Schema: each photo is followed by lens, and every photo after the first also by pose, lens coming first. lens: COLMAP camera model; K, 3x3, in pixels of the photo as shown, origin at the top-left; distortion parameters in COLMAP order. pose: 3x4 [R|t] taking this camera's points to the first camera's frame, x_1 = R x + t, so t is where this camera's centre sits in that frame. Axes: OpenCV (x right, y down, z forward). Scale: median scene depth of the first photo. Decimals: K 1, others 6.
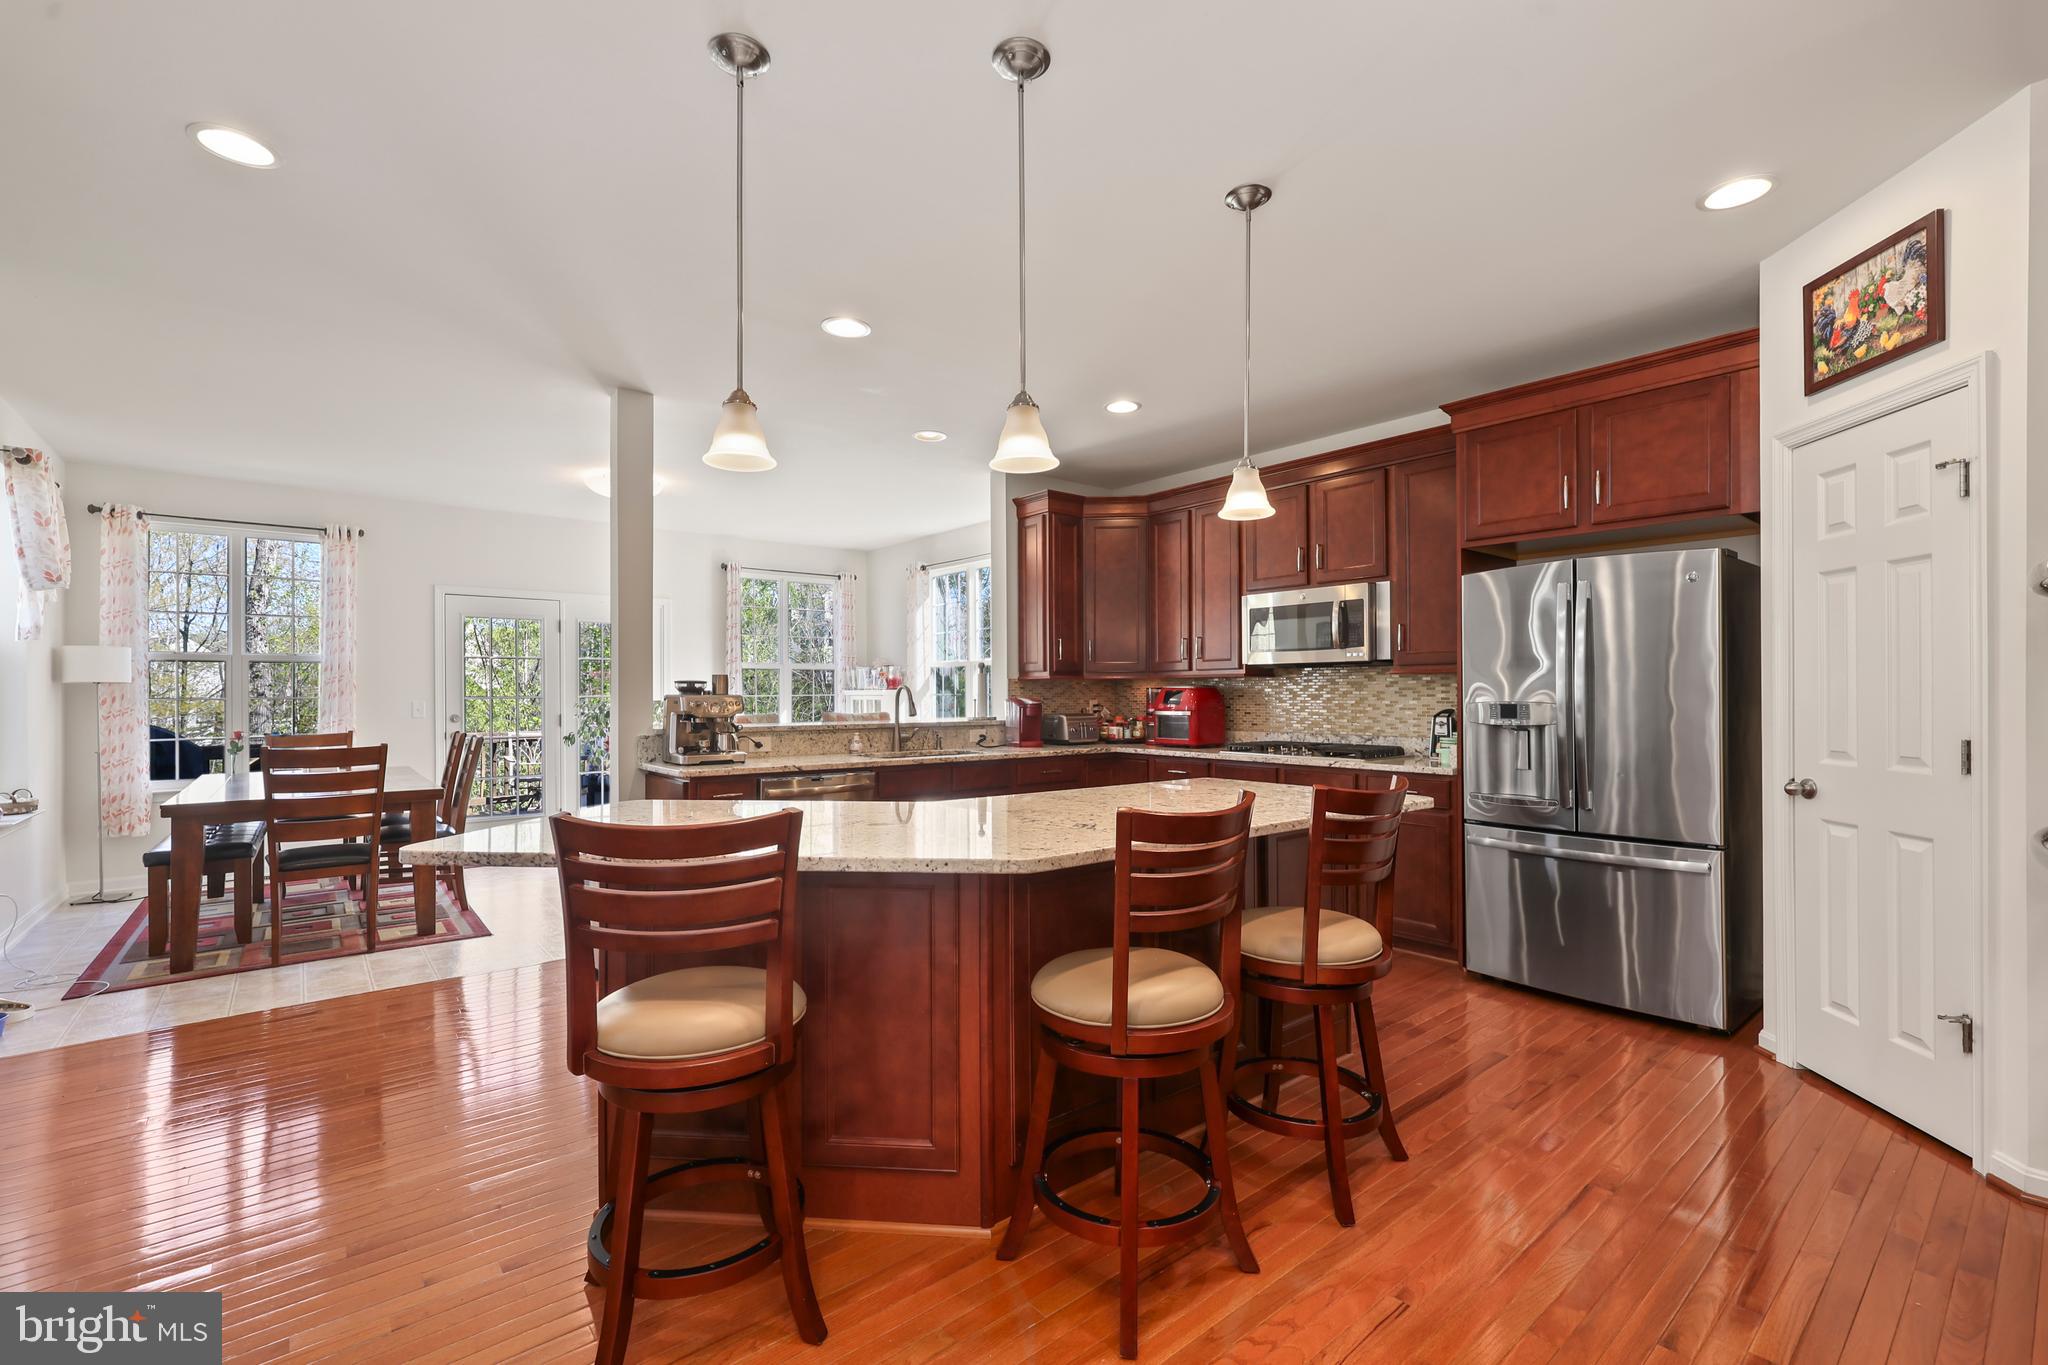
lens RADIAL K [[856.7, 0, 1039.1], [0, 856.7, 685.8], [0, 0, 1]] dist [-0.002413, -0.000289]
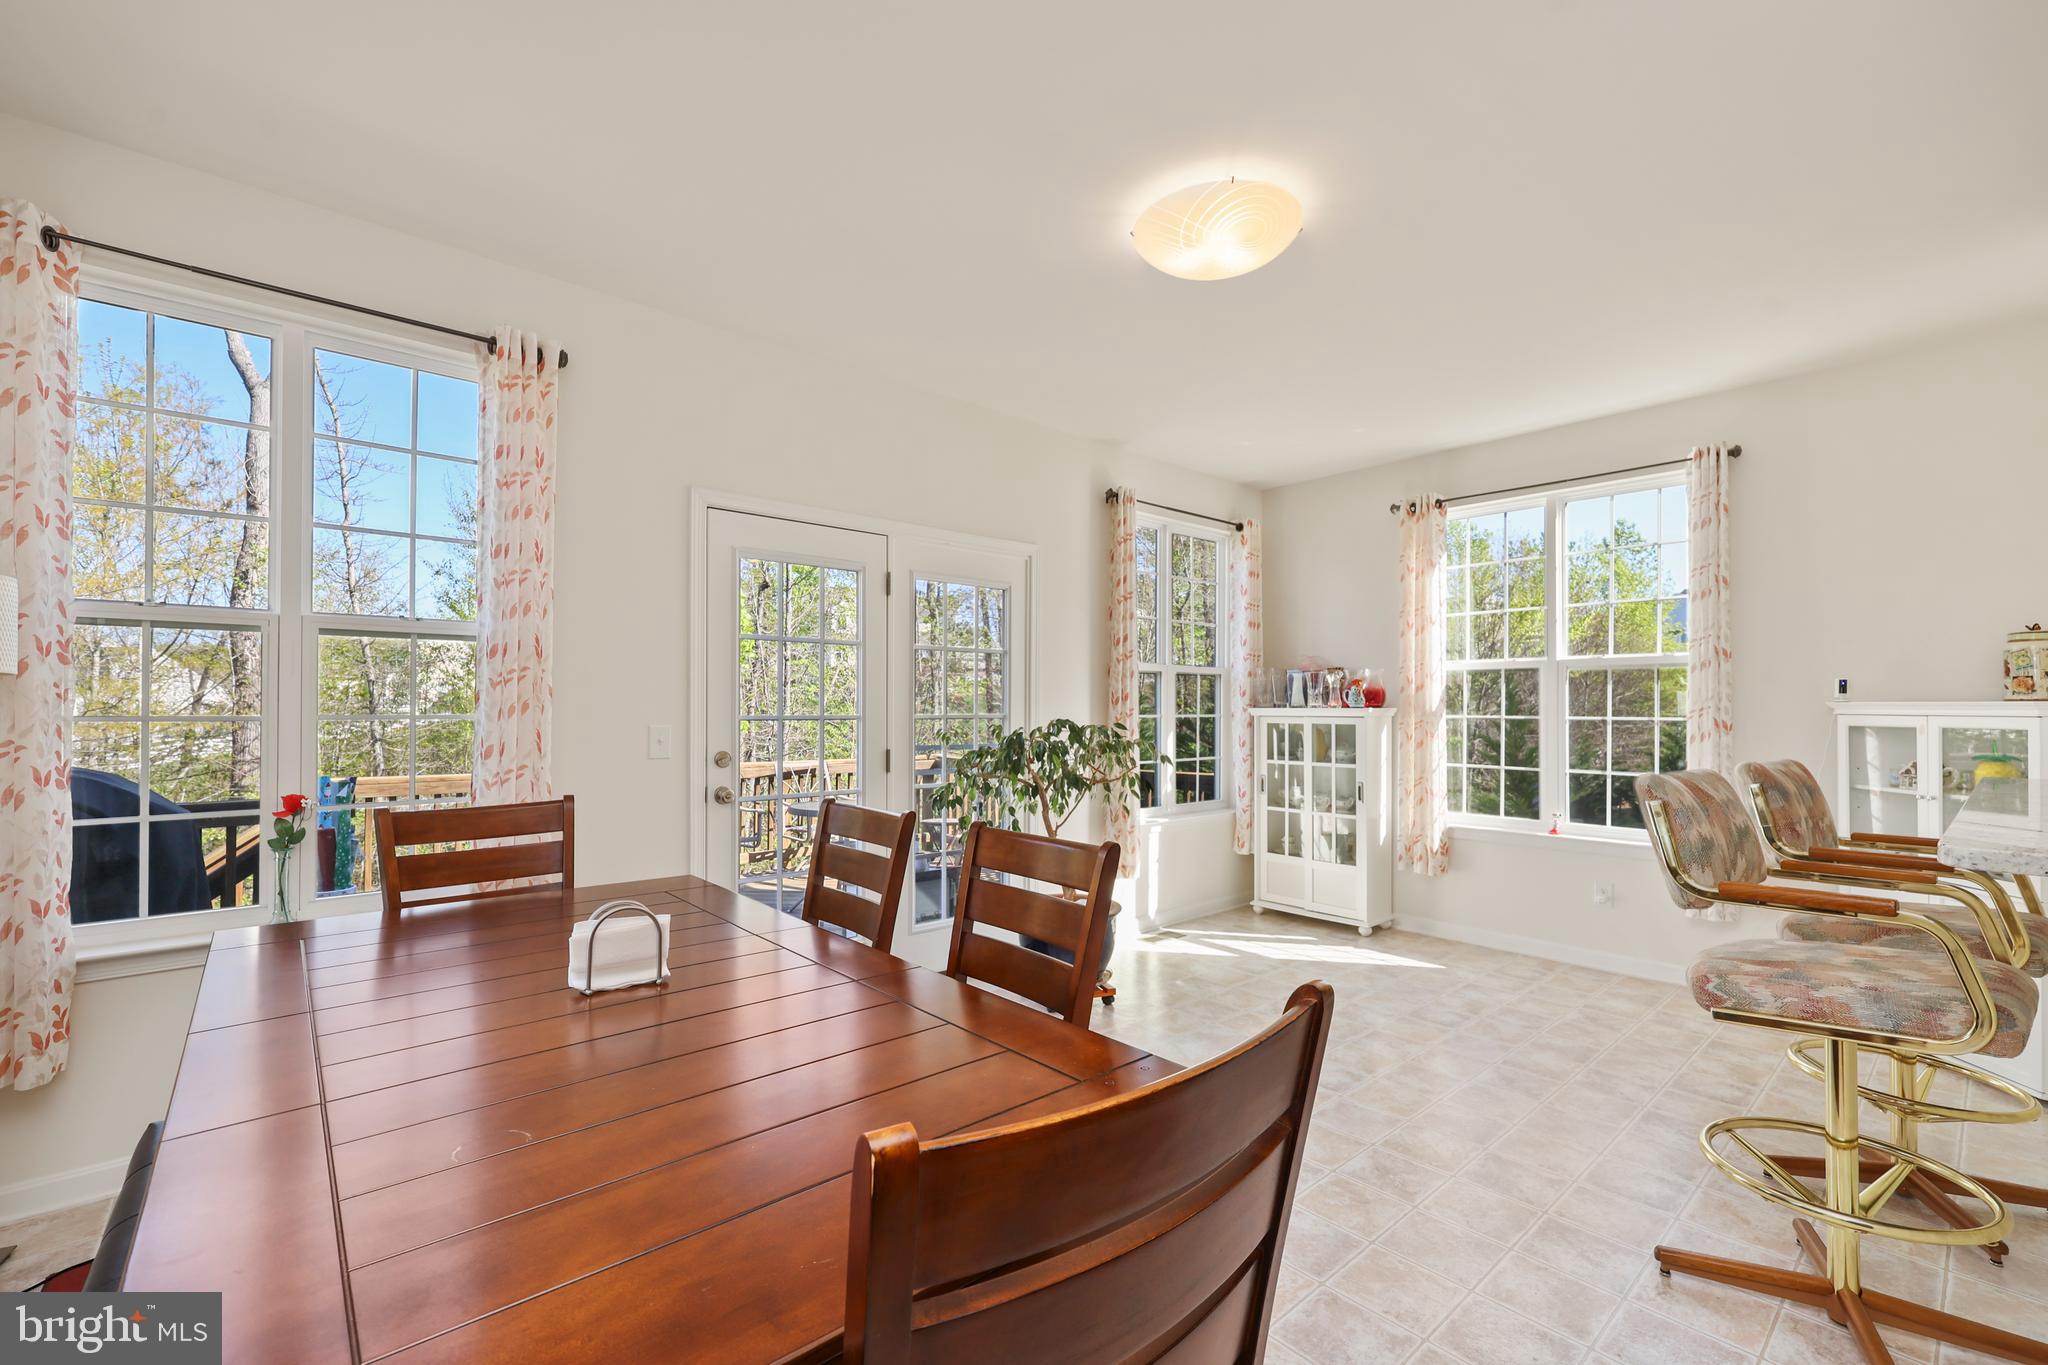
lens RADIAL K [[821.6, 0, 1022.5], [0, 821.6, 696.4], [0, 0, 1]] dist [0.003861, -0.000479]
pose [[0.999873, 0.015368, -0.004268, -0.580656], [-0.015365, 0.999882, 0.000825, -0.000973], [0.004280, -0.000759, 0.999991, 0.598674]]
